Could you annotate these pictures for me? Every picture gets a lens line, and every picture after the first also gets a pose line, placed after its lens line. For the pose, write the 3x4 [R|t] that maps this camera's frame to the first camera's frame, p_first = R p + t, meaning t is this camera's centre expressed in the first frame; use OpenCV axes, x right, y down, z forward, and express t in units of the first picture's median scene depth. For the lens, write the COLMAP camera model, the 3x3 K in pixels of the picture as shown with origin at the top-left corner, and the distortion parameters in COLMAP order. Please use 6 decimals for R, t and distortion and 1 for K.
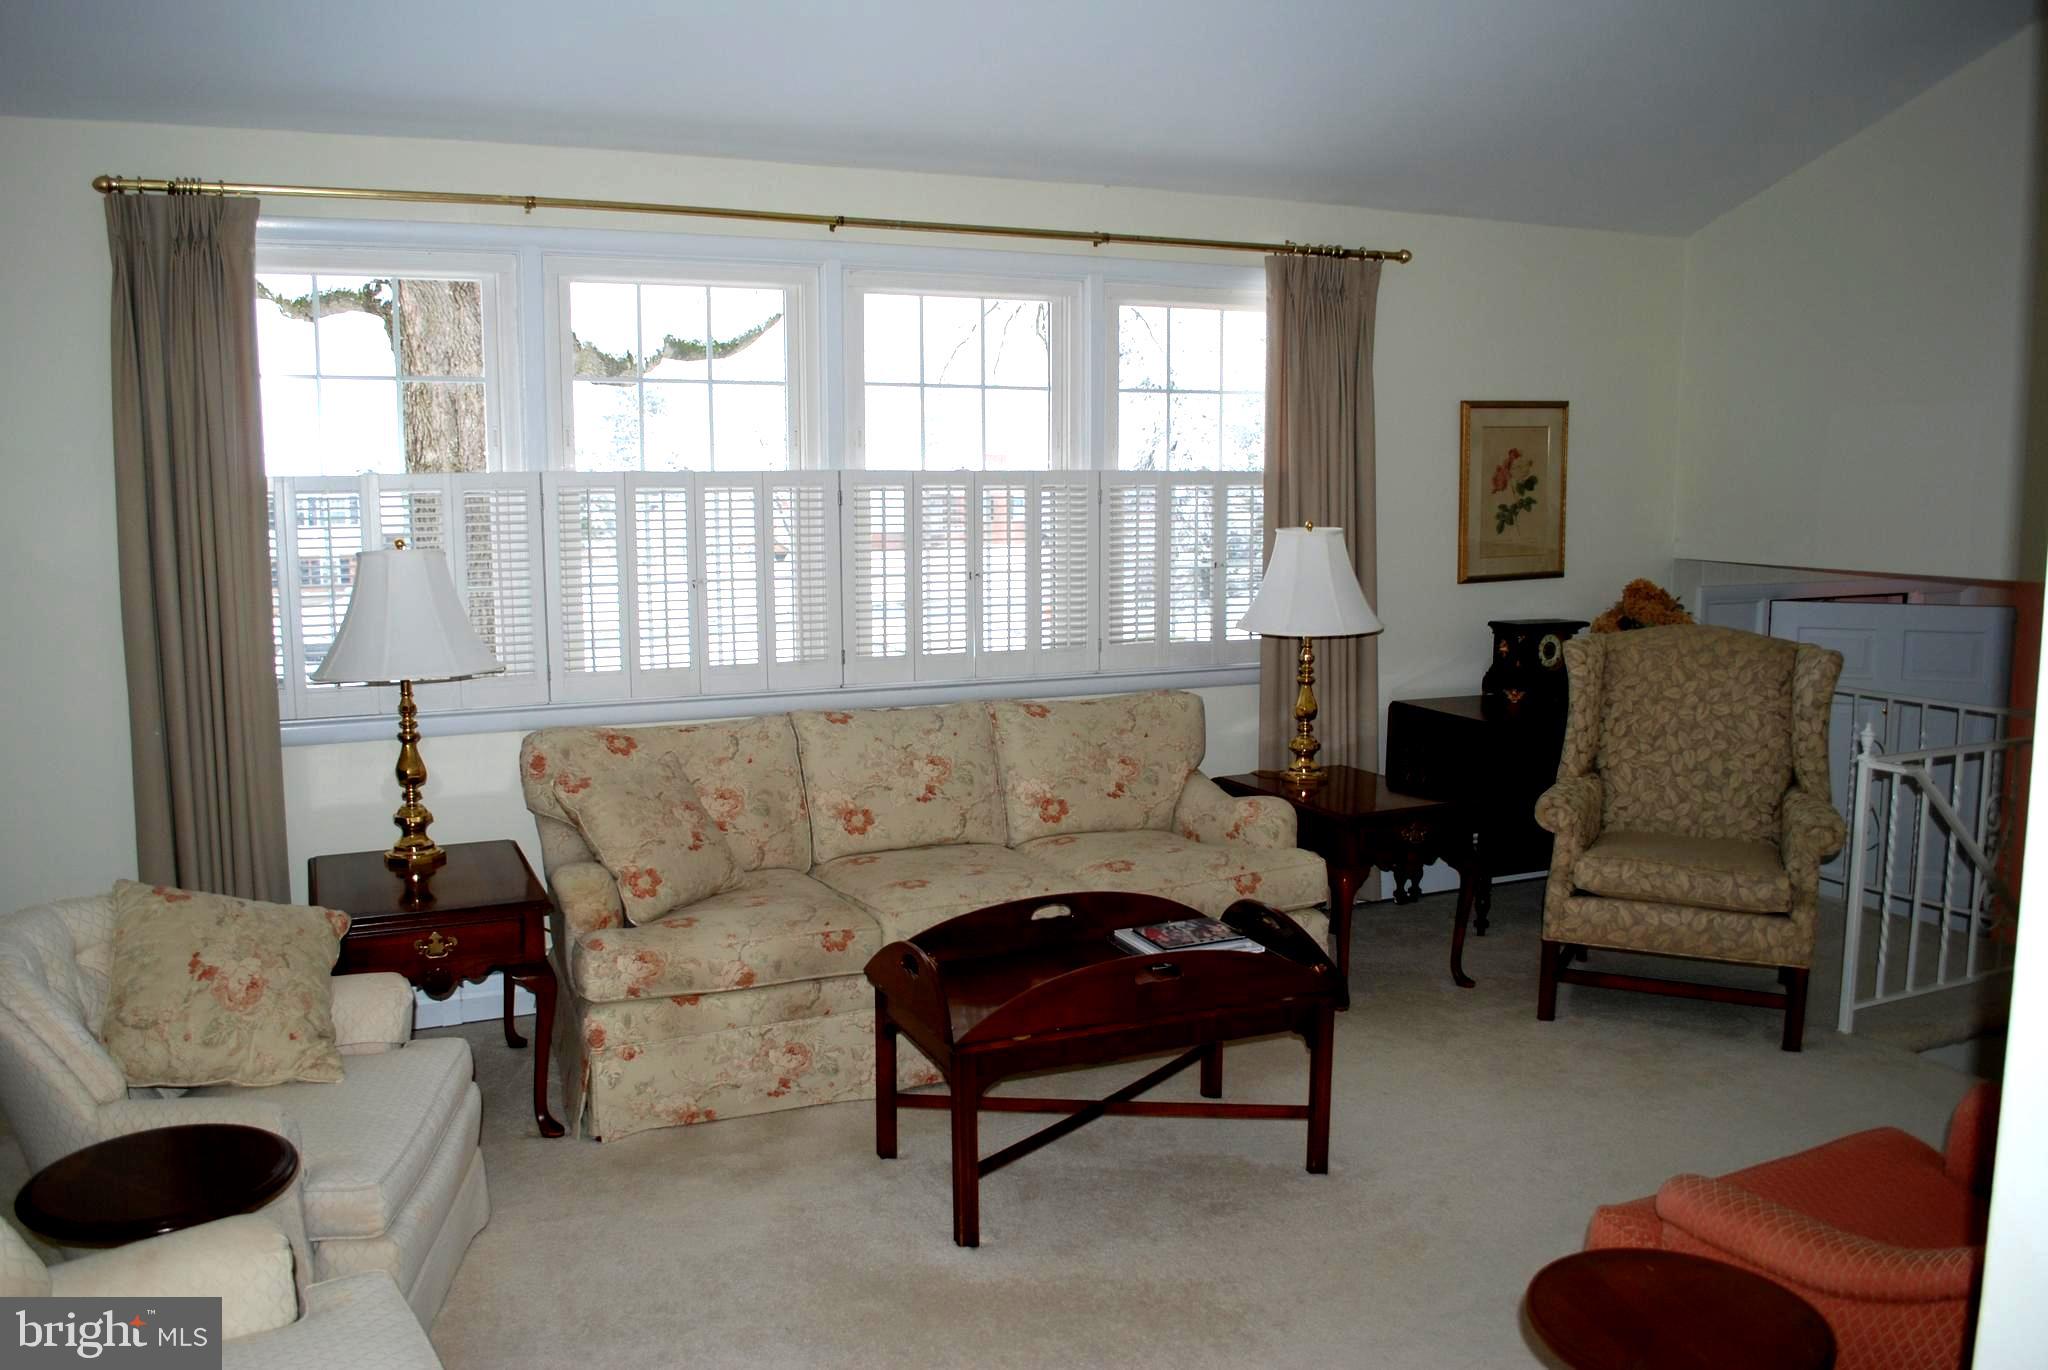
lens RADIAL K [[1626.6, 0, 1022.5], [0, 1626.6, 674.0], [0, 0, 1]] dist [-0.072623, 0.002105]
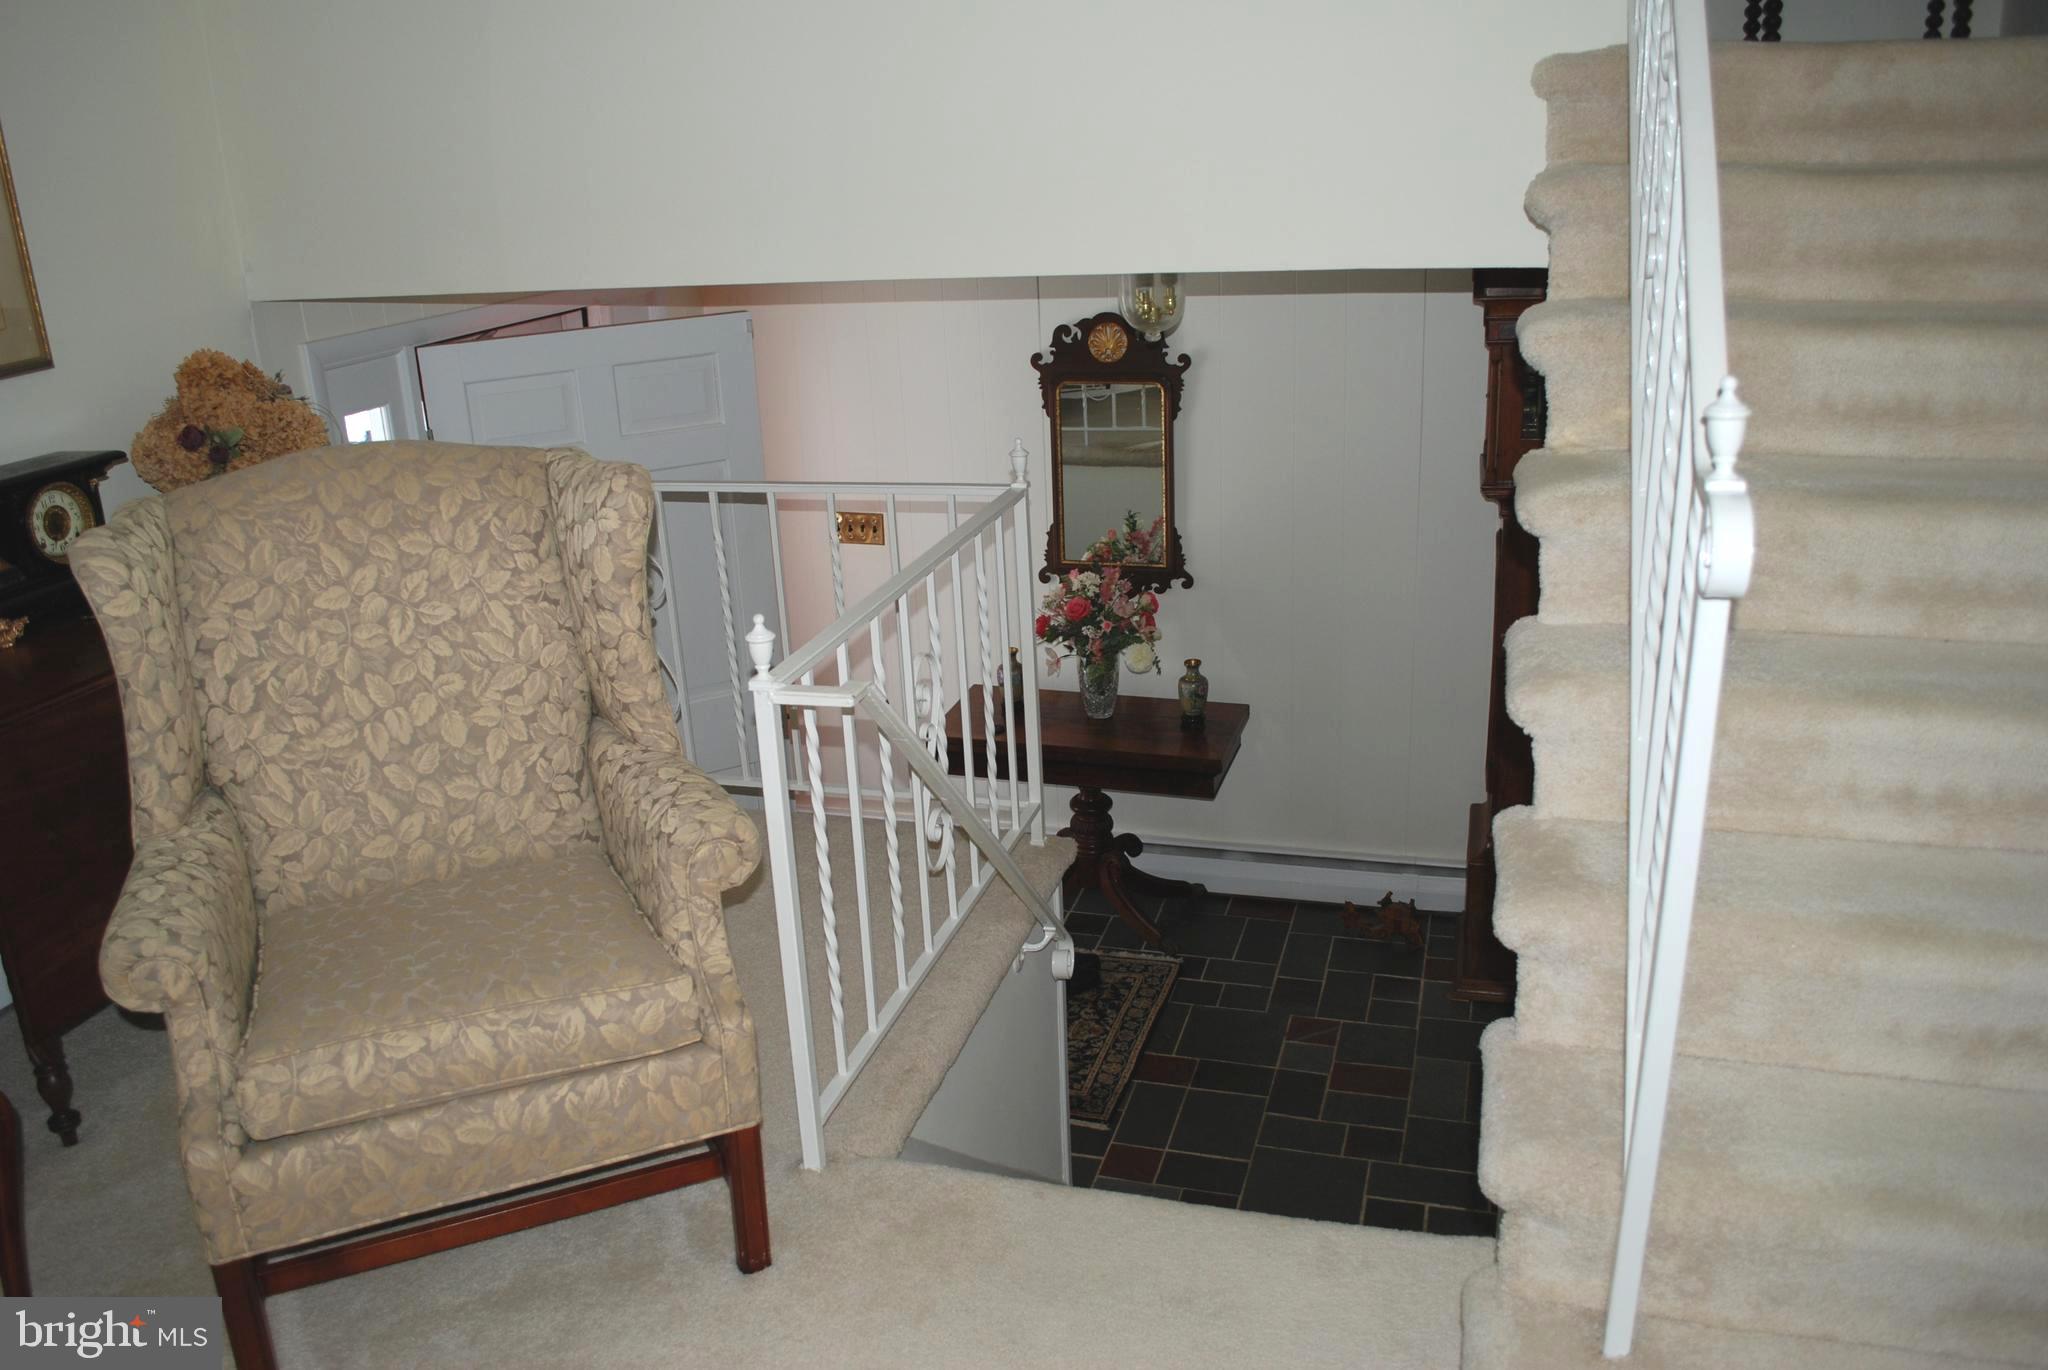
lens RADIAL K [[1626.6, 0, 1012.8], [0, 1626.6, 686.7], [0, 0, 1]] dist [-0.072623, 0.002105]
pose [[0.666480, -0.272540, 0.693921, 0.200227], [0.140071, 0.959985, 0.242506, -0.051752], [-0.732246, -0.064427, 0.677986, 0.525040]]
